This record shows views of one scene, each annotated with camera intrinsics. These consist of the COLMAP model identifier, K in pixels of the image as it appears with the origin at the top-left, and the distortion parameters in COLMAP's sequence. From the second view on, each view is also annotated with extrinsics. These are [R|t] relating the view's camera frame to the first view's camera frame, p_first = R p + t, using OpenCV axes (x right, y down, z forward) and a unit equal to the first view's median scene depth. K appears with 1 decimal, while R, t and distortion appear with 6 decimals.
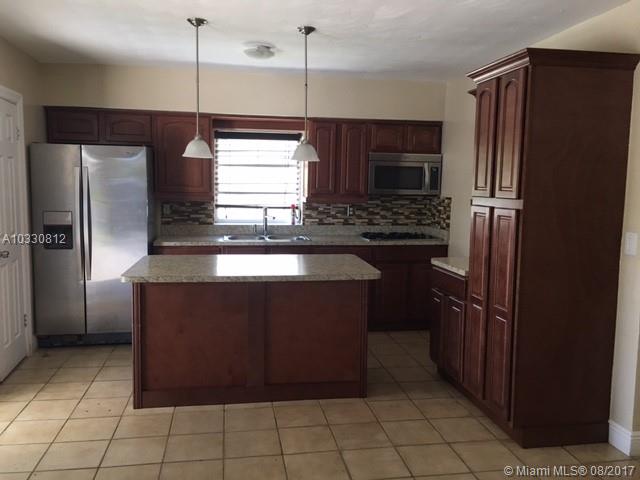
lens RADIAL K [[545.0, 0, 325.0], [0, 545.0, 239.0], [0, 0, 1]] dist [0.051236, -0.024657]
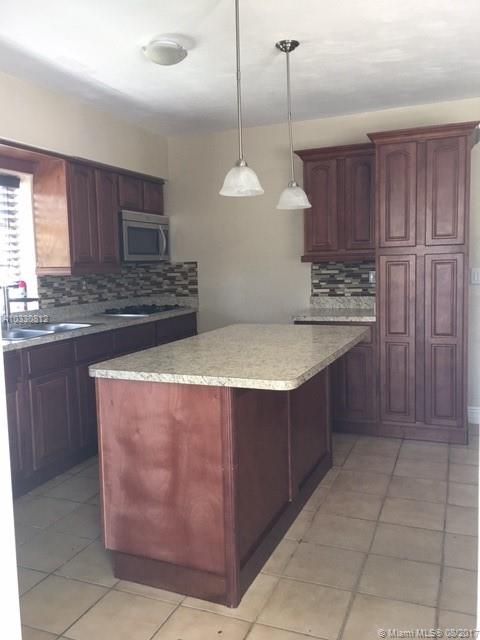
lens RADIAL K [[545.0, 0, 239.2], [0, 545.0, 317.4], [0, 0, 1]] dist [0.051236, -0.024657]
pose [[0.530096, -0.117020, 0.839824, -0.519547], [0.126163, 0.990292, 0.058352, -0.024663], [-0.838499, 0.075023, 0.539713, 0.414704]]
